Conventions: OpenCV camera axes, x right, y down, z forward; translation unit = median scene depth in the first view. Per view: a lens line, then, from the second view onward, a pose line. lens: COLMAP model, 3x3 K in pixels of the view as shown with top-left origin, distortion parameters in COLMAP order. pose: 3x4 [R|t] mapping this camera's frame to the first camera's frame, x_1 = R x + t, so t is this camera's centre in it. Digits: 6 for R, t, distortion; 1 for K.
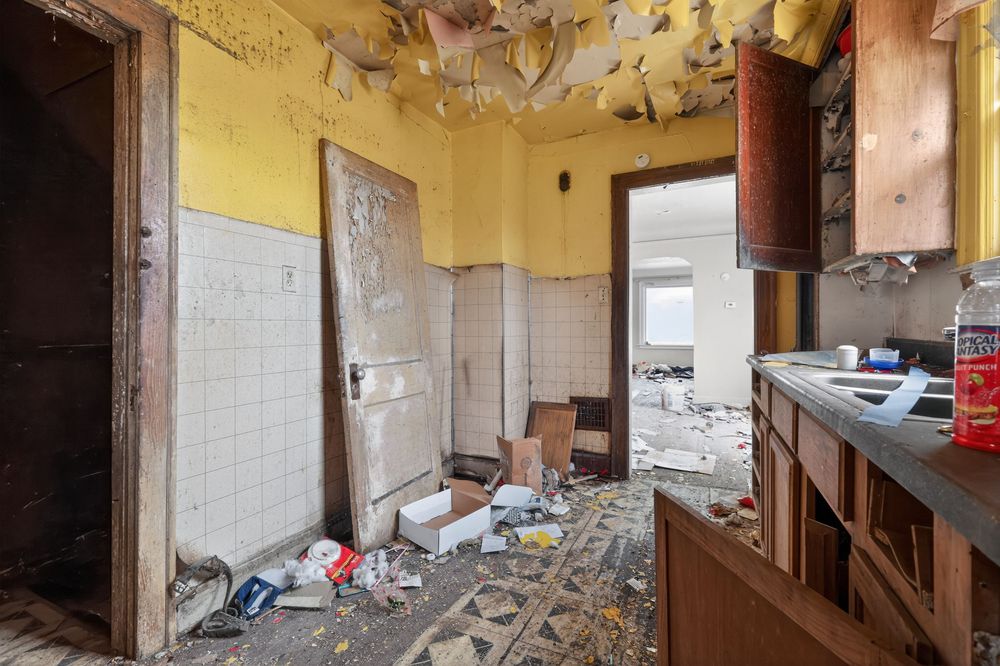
lens RADIAL K [[435.8, 0, 497.2], [0, 435.8, 329.8], [0, 0, 1]] dist [0.002353, 0.000386]
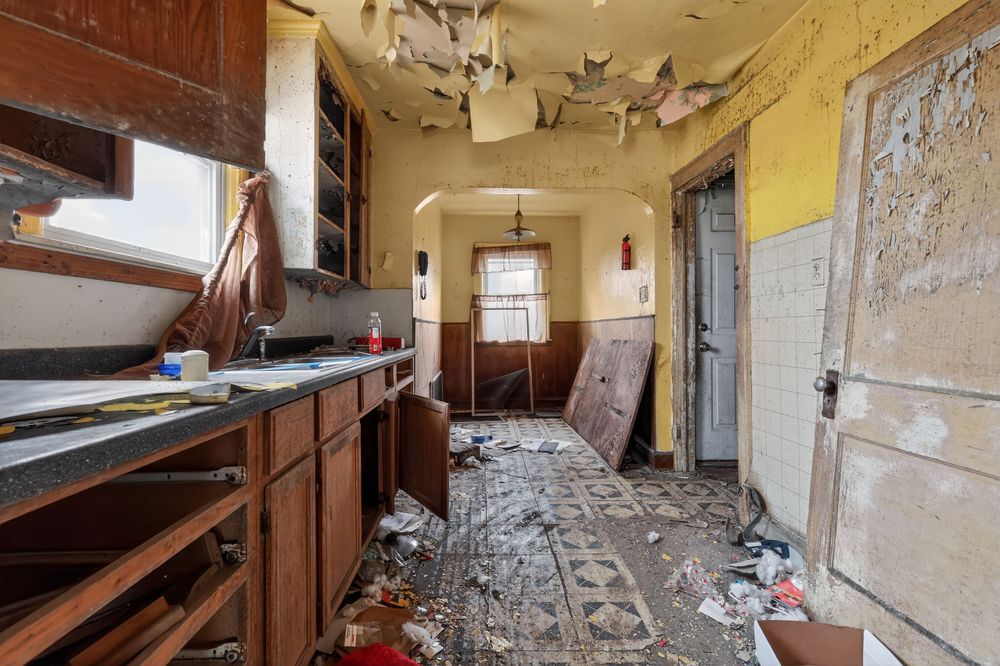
lens RADIAL K [[435.8, 0, 499.4], [0, 435.8, 325.4], [0, 0, 1]] dist [0.002353, 0.000386]
pose [[-0.886772, 0.001166, -0.462205, 0.482466], [0.004109, 0.999977, -0.005362, 0.001563], [0.462188, -0.006654, -0.886757, 1.281811]]
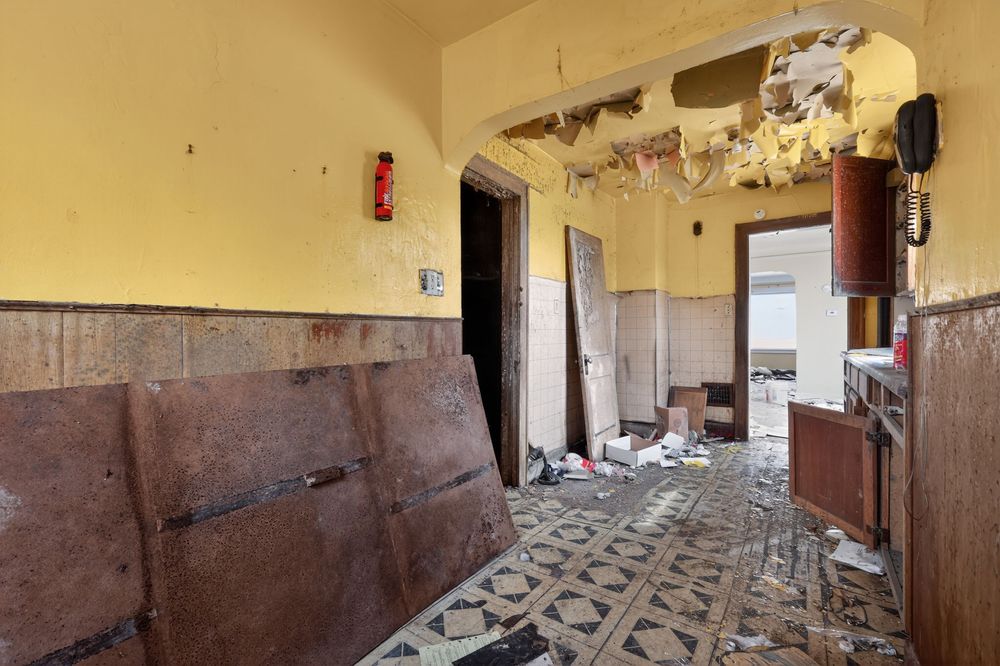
lens RADIAL K [[435.8, 0, 498.4], [0, 435.8, 337.7], [0, 0, 1]] dist [0.002353, 0.000386]
pose [[0.985644, -0.000273, -0.168835, -0.345243], [0.001271, 0.999982, 0.005799, 0.001090], [0.168830, -0.005931, 0.985627, -0.700925]]
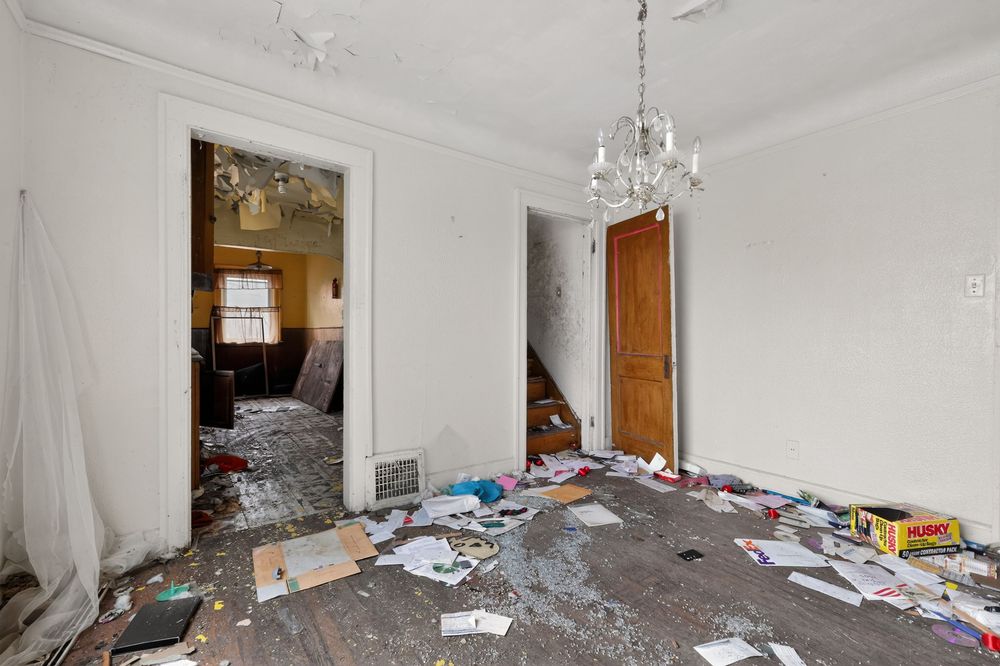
lens RADIAL K [[435.8, 0, 499.1], [0, 435.8, 332.3], [0, 0, 1]] dist [0.002353, 0.000386]
pose [[-0.471995, 0.001369, -0.881600, 1.250250], [-0.002322, 0.999993, 0.002796, -0.013747], [0.881598, 0.003367, -0.471989, 2.278106]]
